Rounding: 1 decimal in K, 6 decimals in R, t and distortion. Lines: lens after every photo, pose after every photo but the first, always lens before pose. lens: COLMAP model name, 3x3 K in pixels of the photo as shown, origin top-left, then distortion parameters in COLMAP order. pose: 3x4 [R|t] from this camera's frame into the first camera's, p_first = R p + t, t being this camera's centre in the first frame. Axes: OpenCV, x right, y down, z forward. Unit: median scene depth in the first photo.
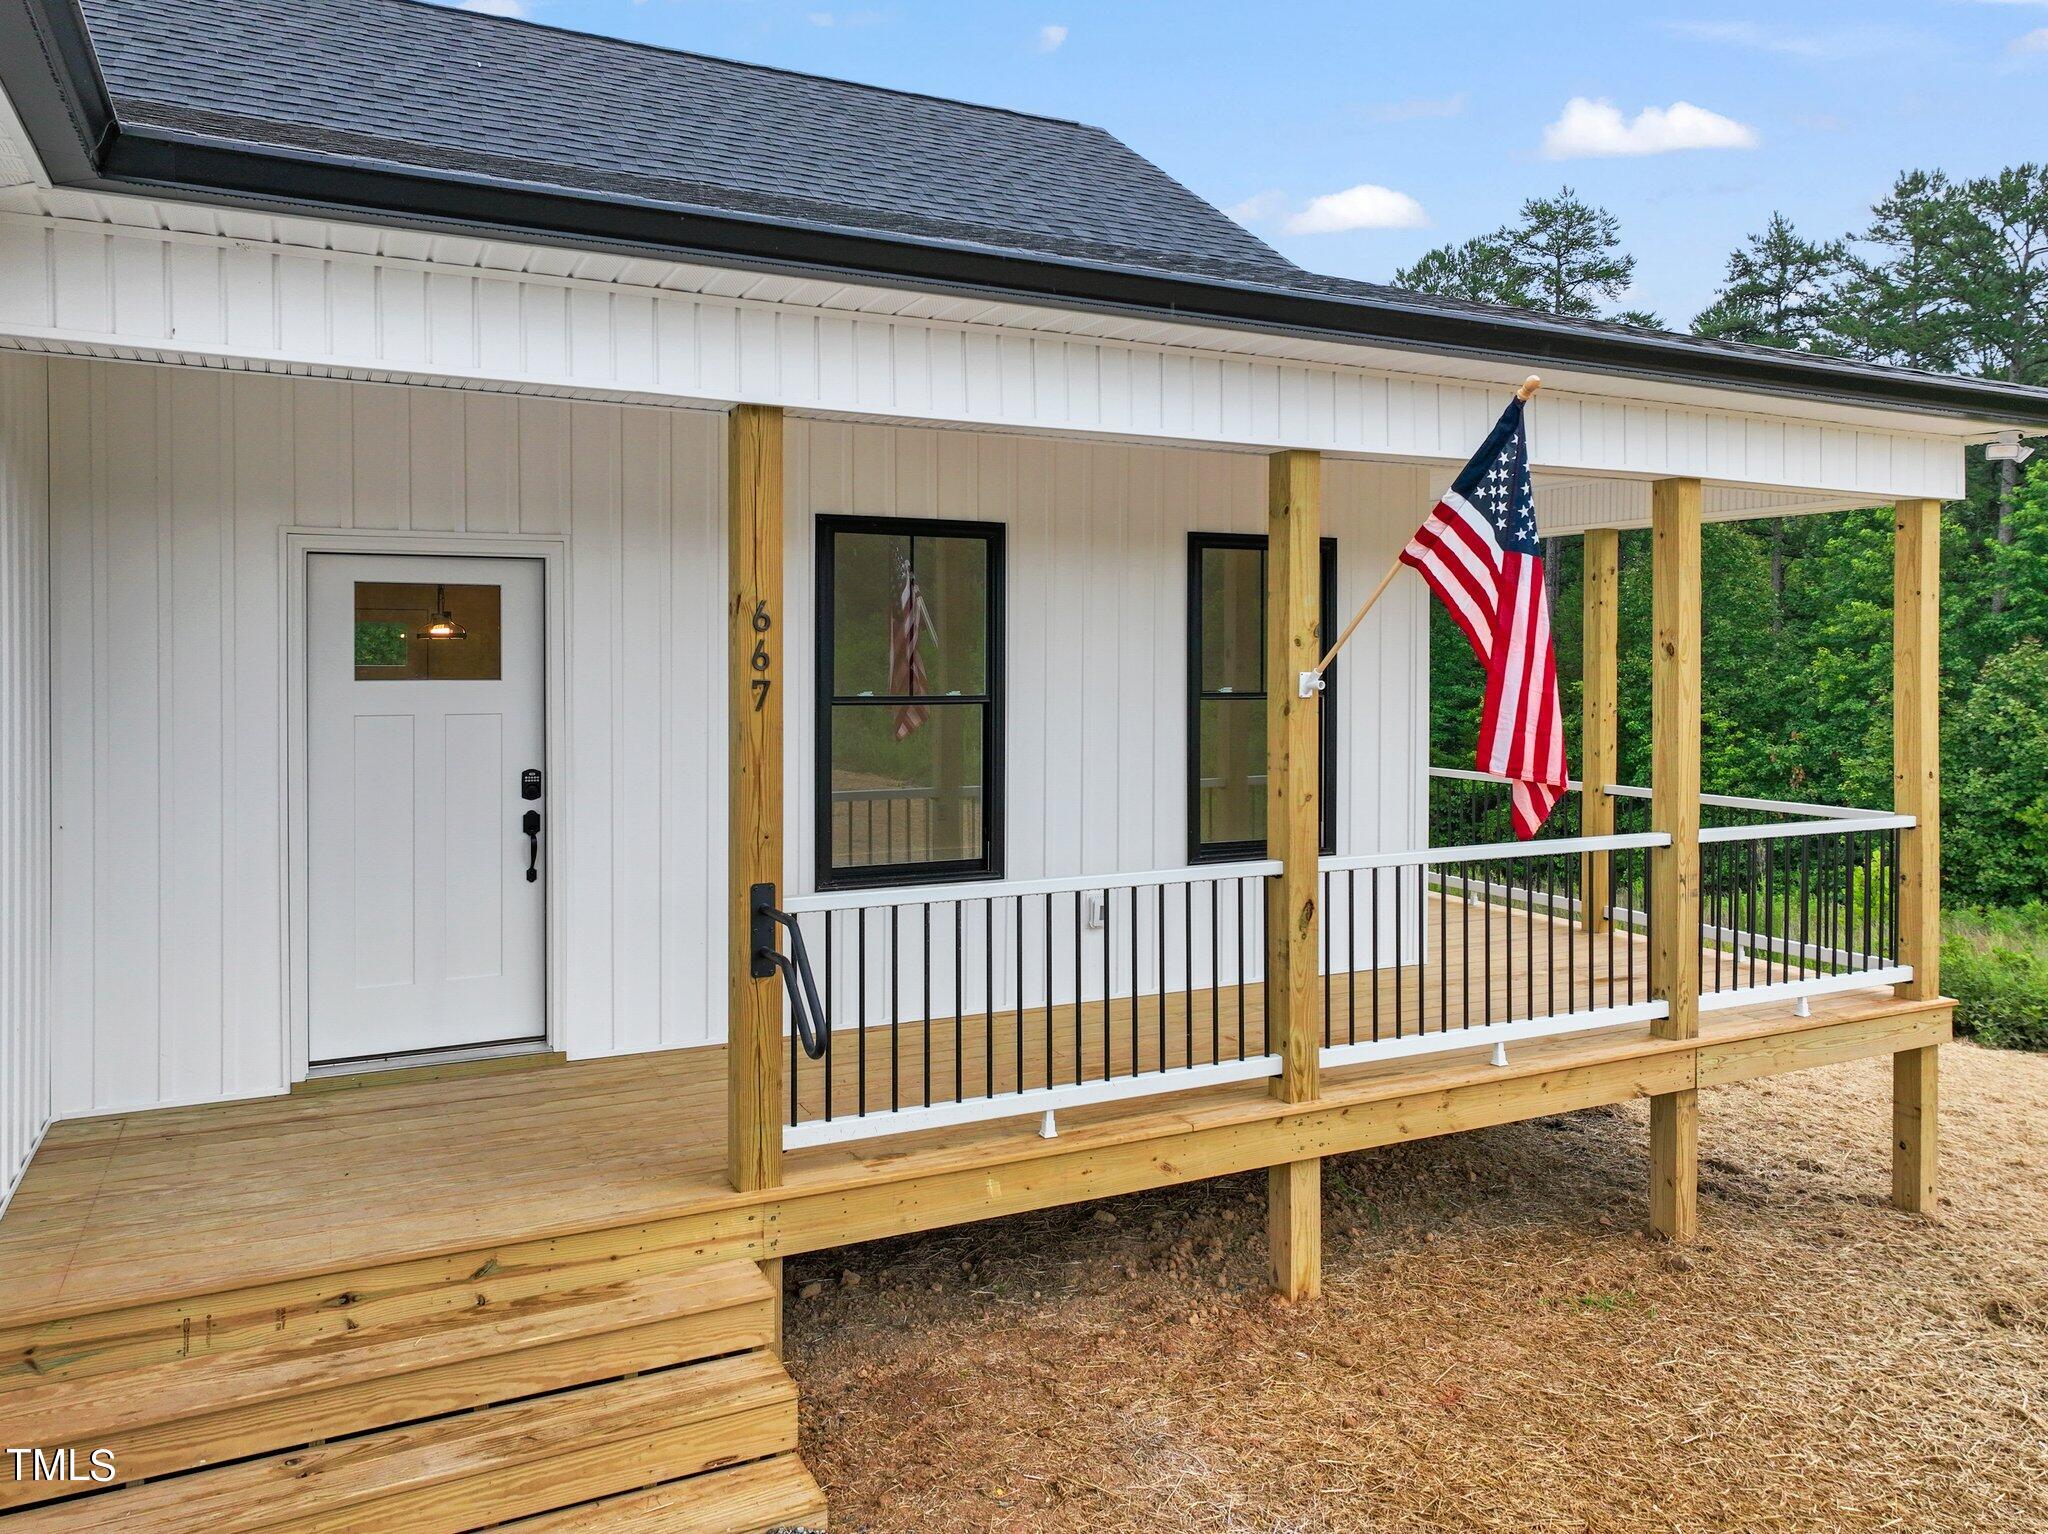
lens RADIAL K [[1450.9, 0, 1024.0], [0, 1450.9, 767.0], [0, 0, 1]] dist [0.003719, 0.000746]
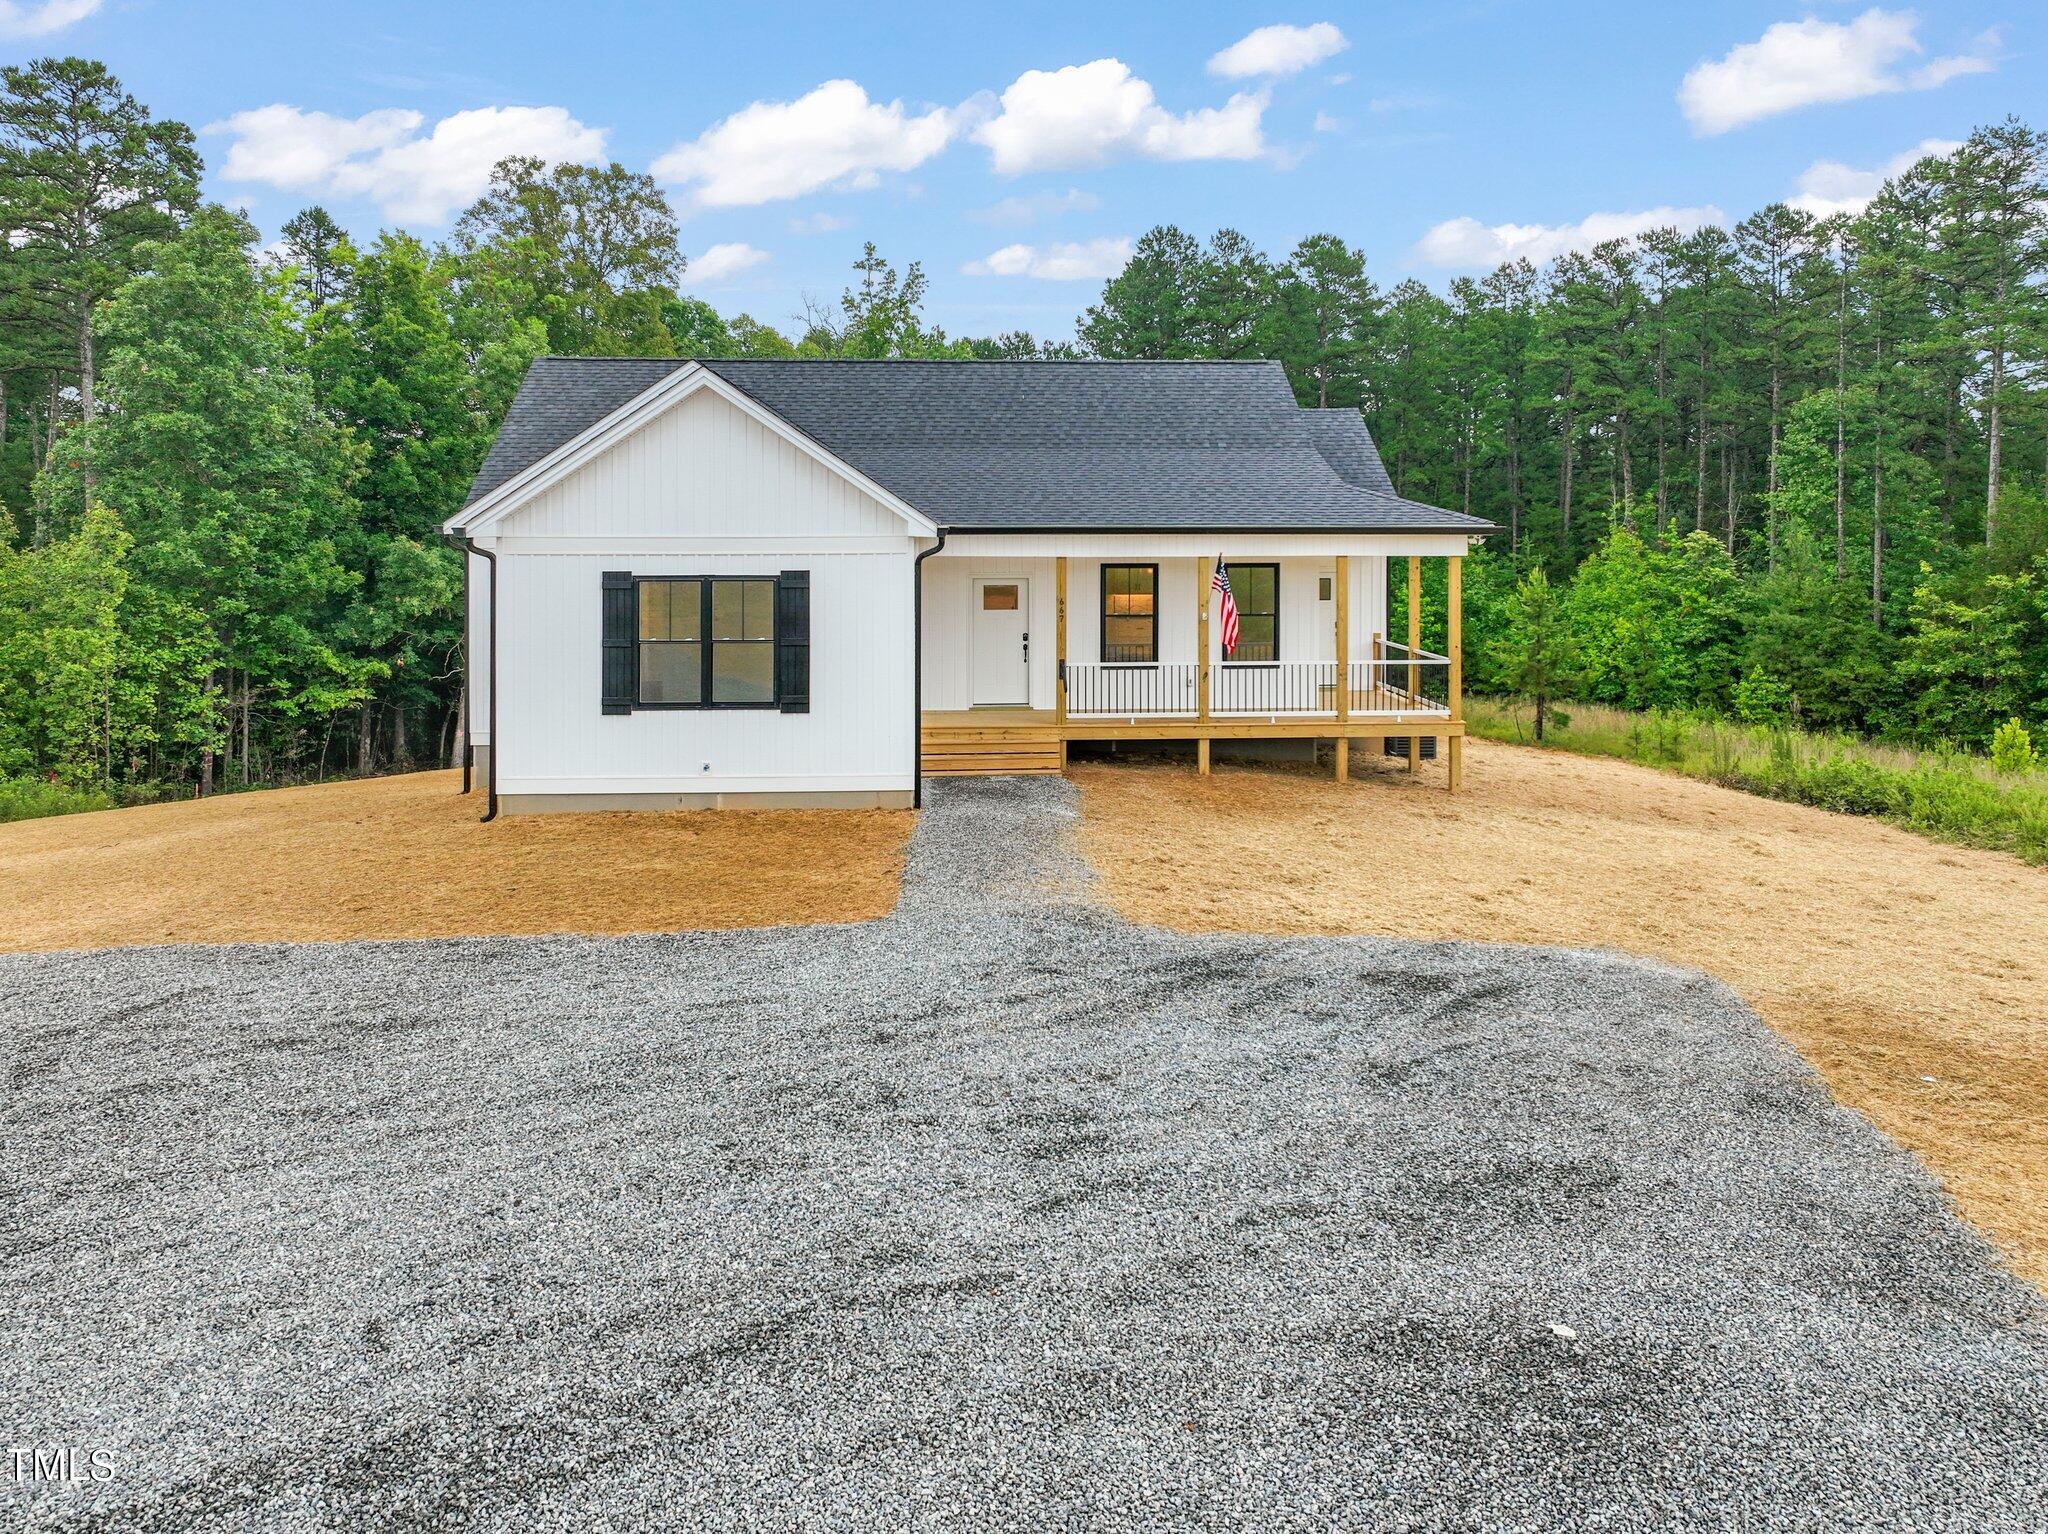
lens RADIAL K [[1445.3, 0, 1024.0], [0, 1445.3, 767.0], [0, 0, 1]] dist [-0.002363, 0.031983]
pose [[0.918661, 0.061439, -0.390239, 1.242175], [-0.024884, 0.994870, 0.098052, -0.022158], [0.394261, -0.080365, 0.915478, -2.684550]]
